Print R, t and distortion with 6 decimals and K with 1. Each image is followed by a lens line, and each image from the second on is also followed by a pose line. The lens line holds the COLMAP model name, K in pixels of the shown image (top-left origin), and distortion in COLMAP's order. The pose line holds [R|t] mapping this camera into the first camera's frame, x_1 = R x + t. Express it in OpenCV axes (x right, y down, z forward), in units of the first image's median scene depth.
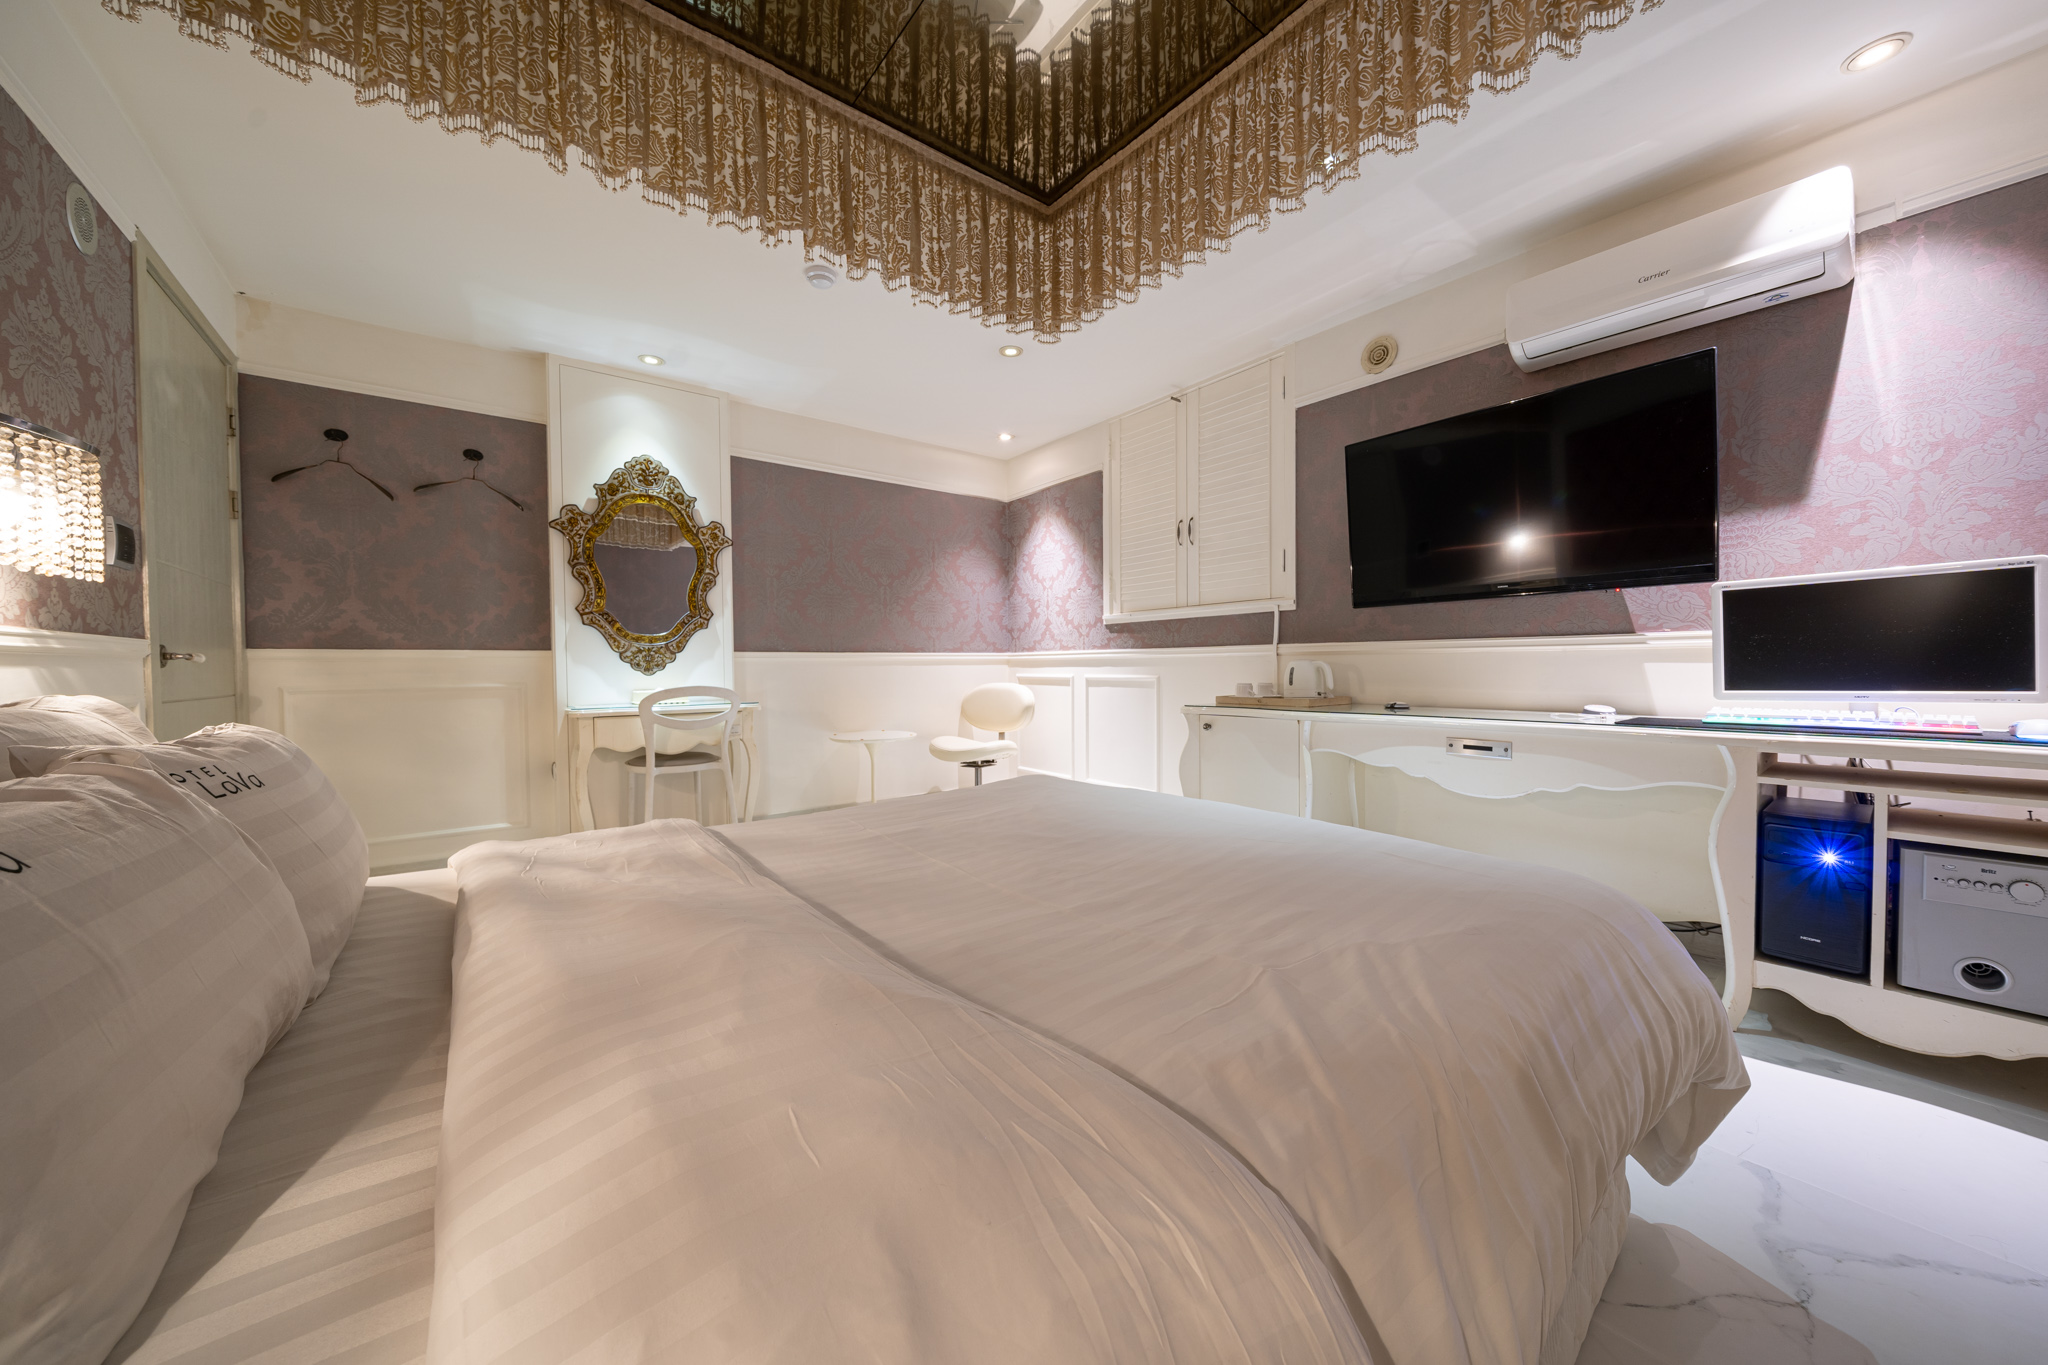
lens RADIAL K [[694.5, 0, 1019.3], [0, 694.5, 679.8], [0, 0, 1]] dist [-0.001627, -0.000106]
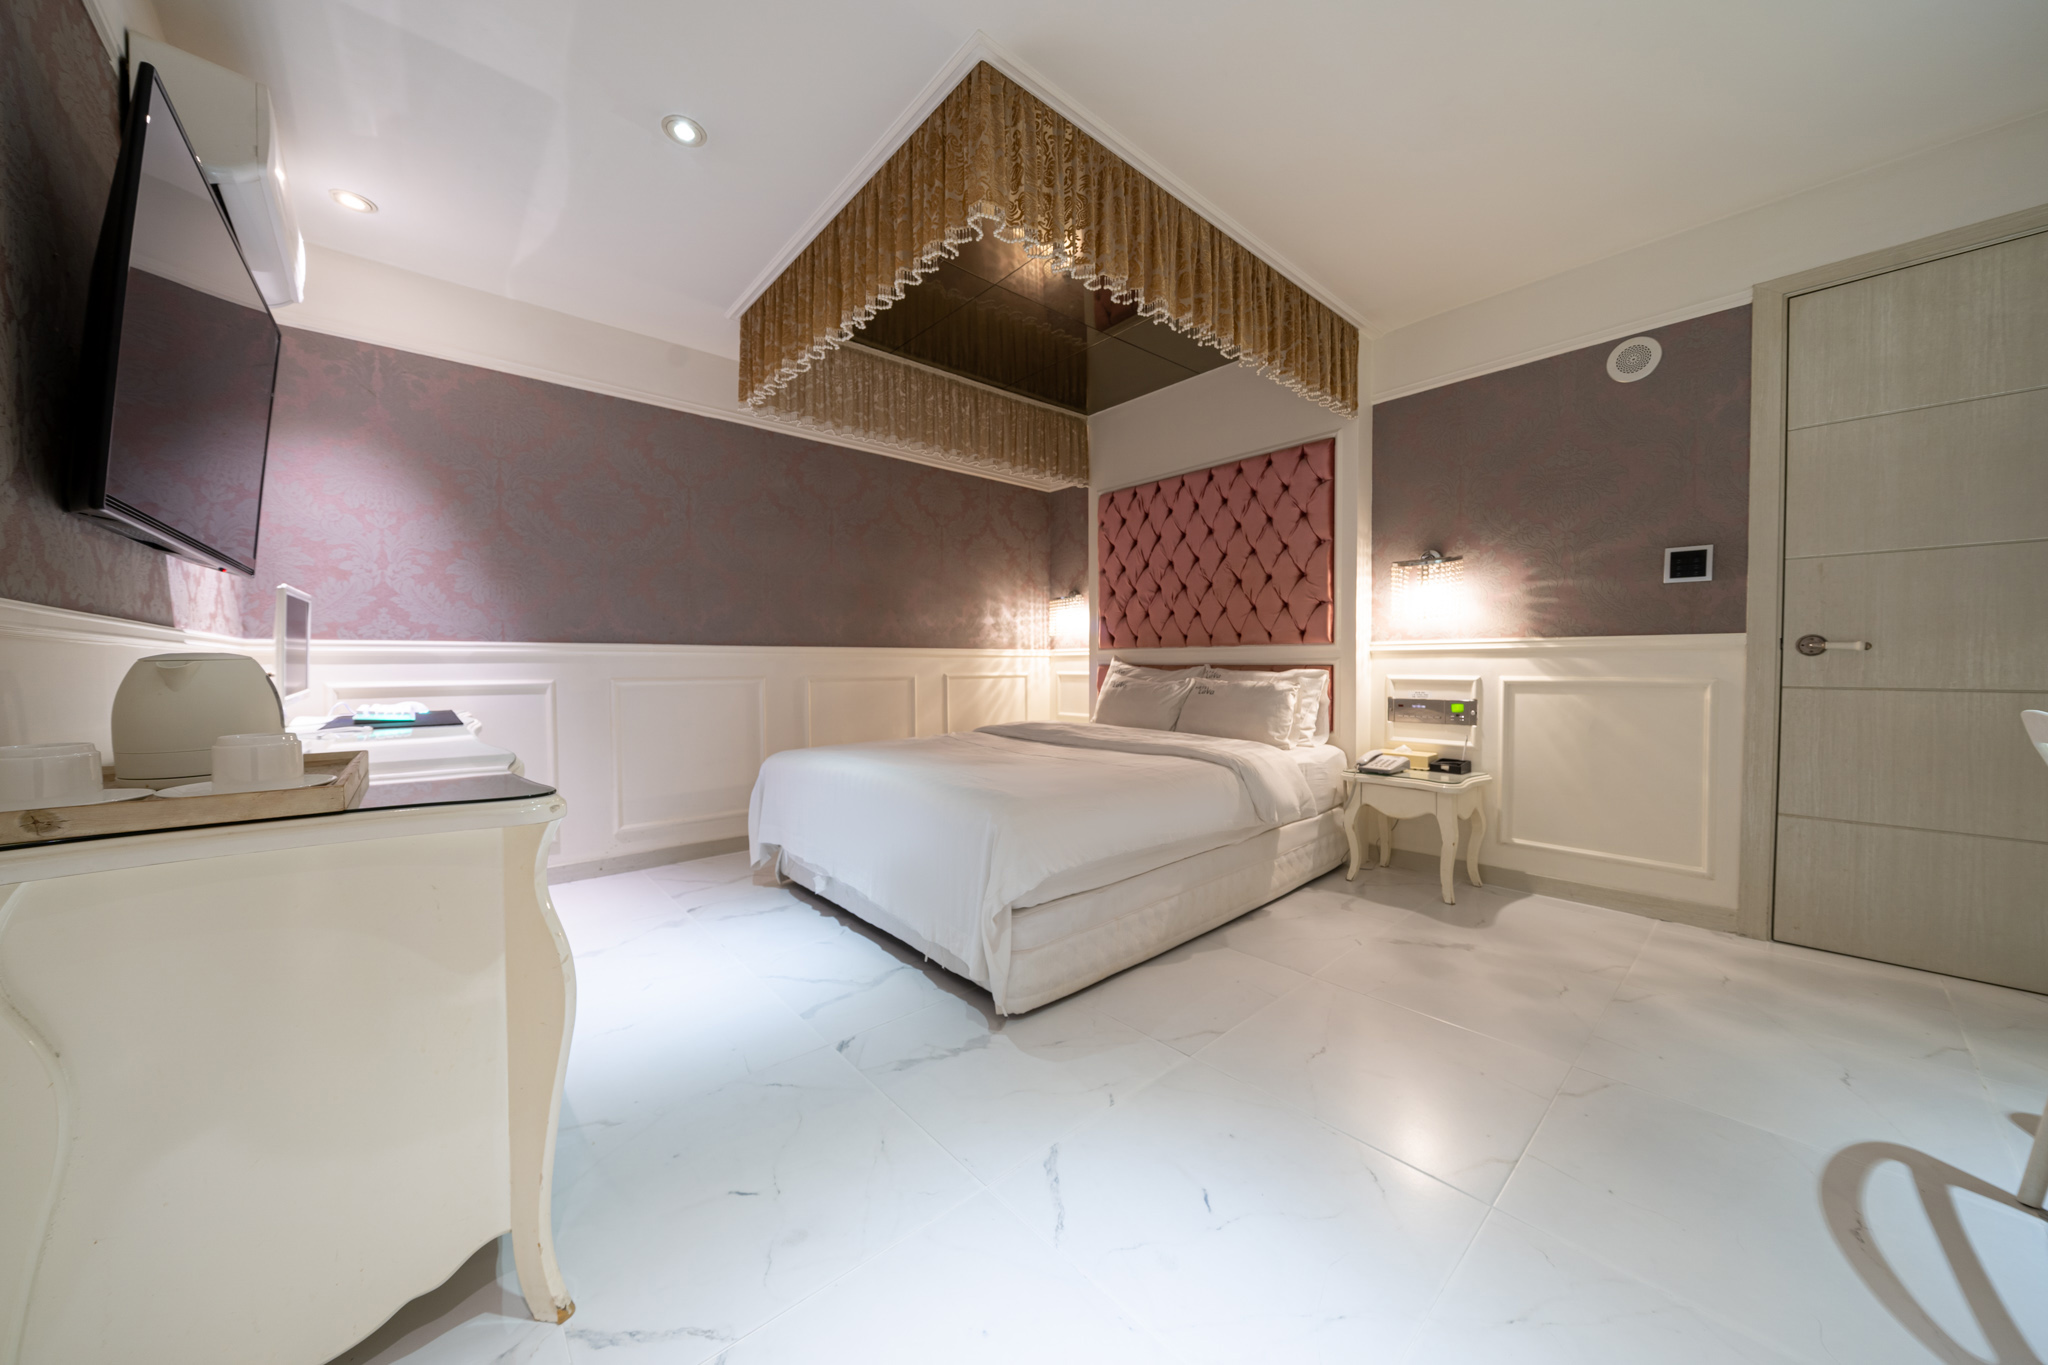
lens RADIAL K [[694.5, 0, 1019.3], [0, 694.5, 679.8], [0, 0, 1]] dist [-0.001627, -0.000106]
pose [[-0.998148, 0.009518, -0.060090, 0.034155], [0.007056, 0.999132, 0.041057, -0.019860], [0.060429, 0.040557, -0.997348, 1.174464]]
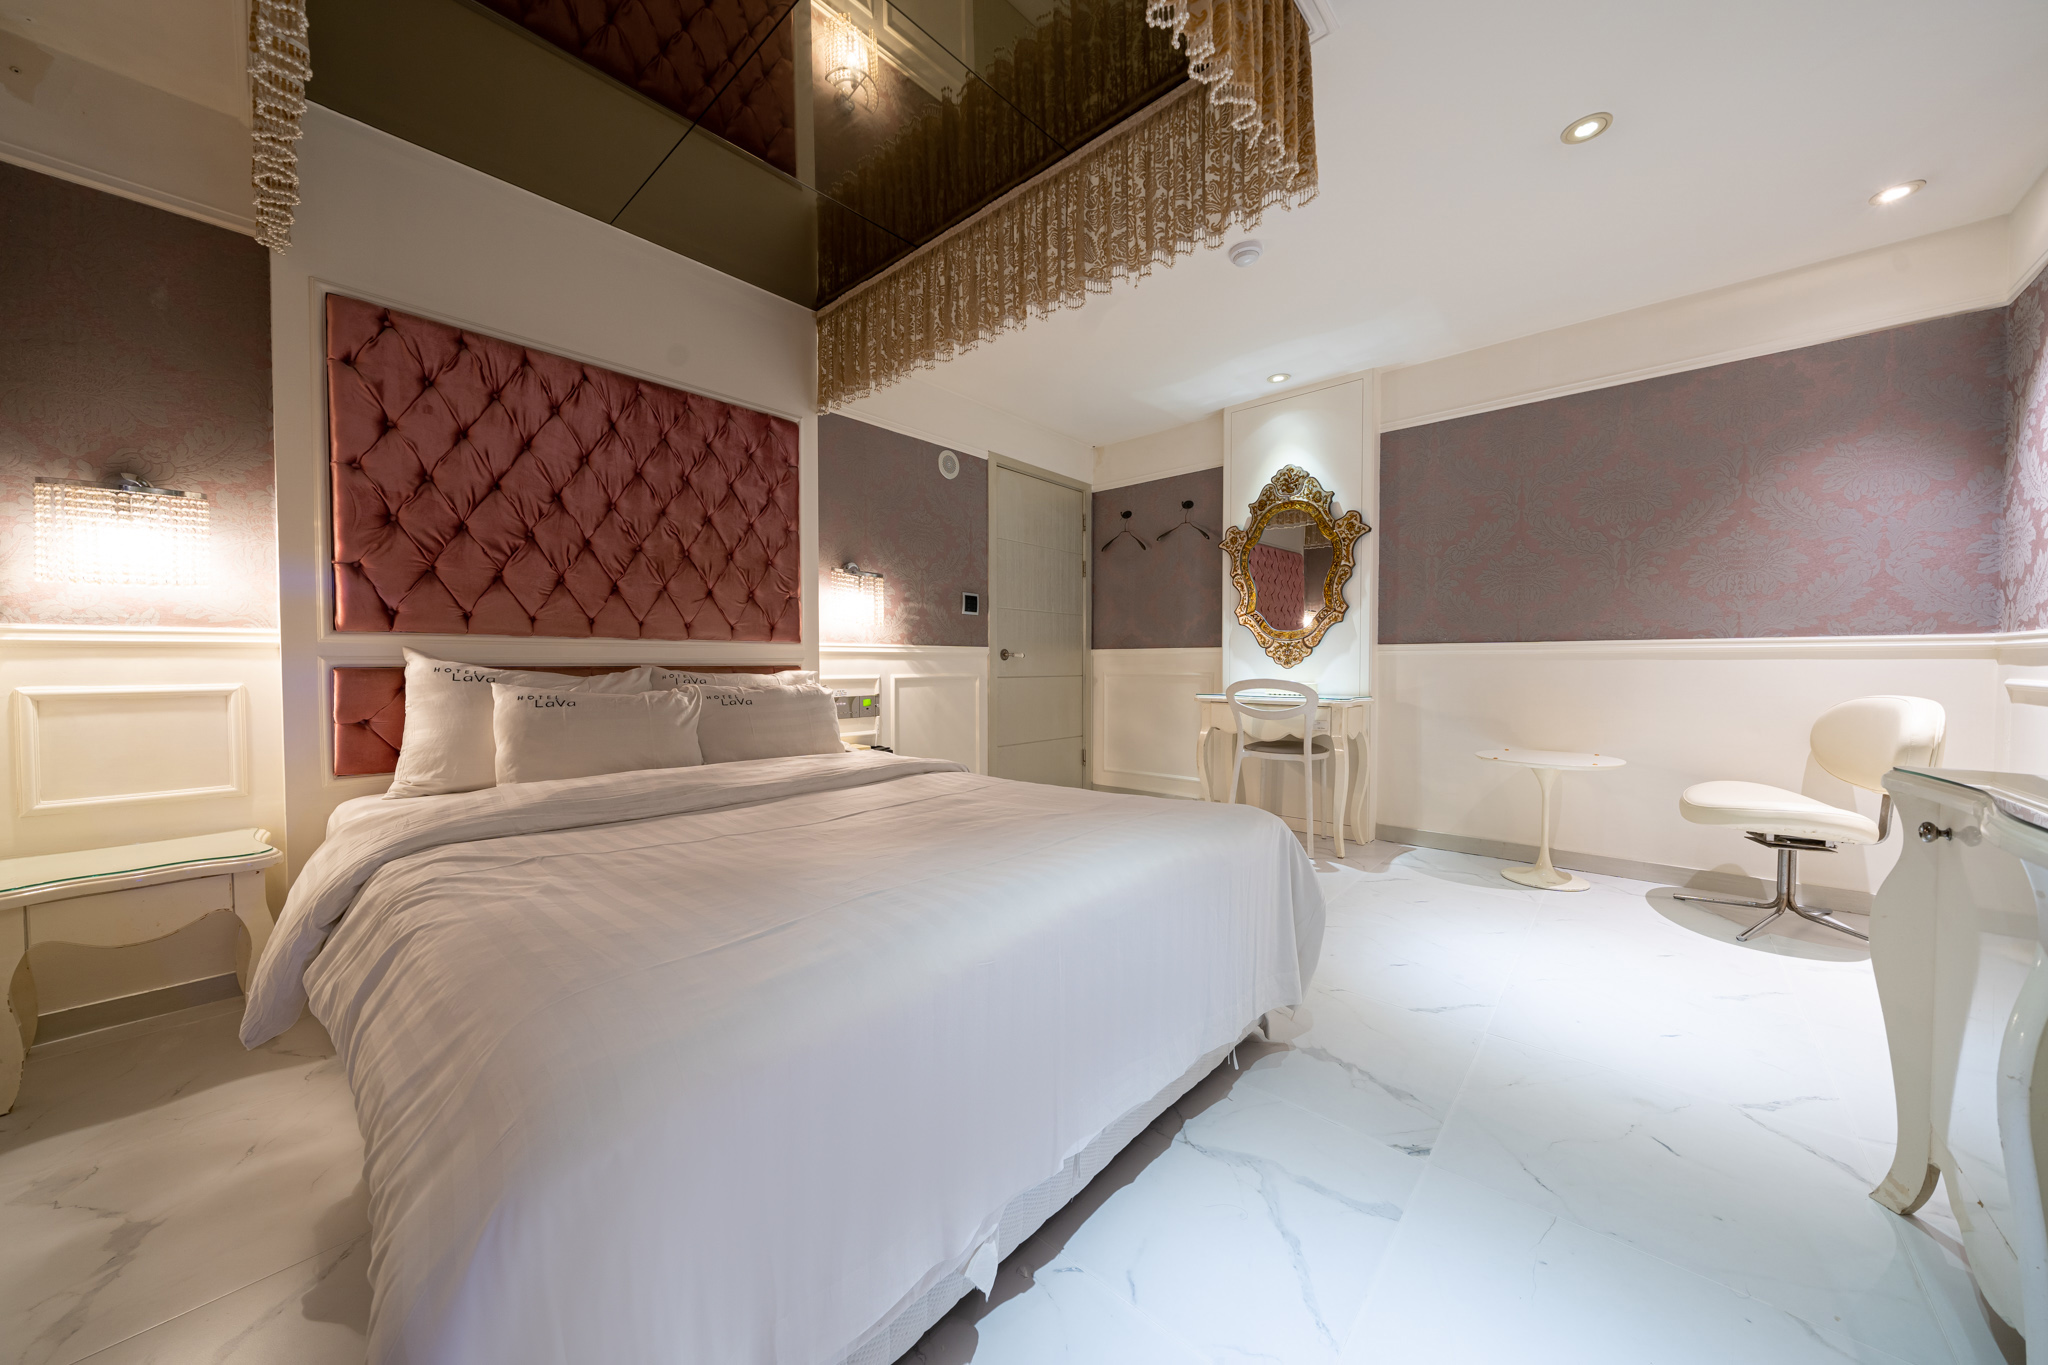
lens RADIAL K [[694.5, 0, 1019.3], [0, 694.5, 679.8], [0, 0, 1]] dist [-0.001627, -0.000106]
pose [[0.177395, 0.030988, -0.983652, 0.463322], [-0.019595, 0.999417, 0.027951, -0.011014], [0.983945, 0.014316, 0.177898, 0.398972]]
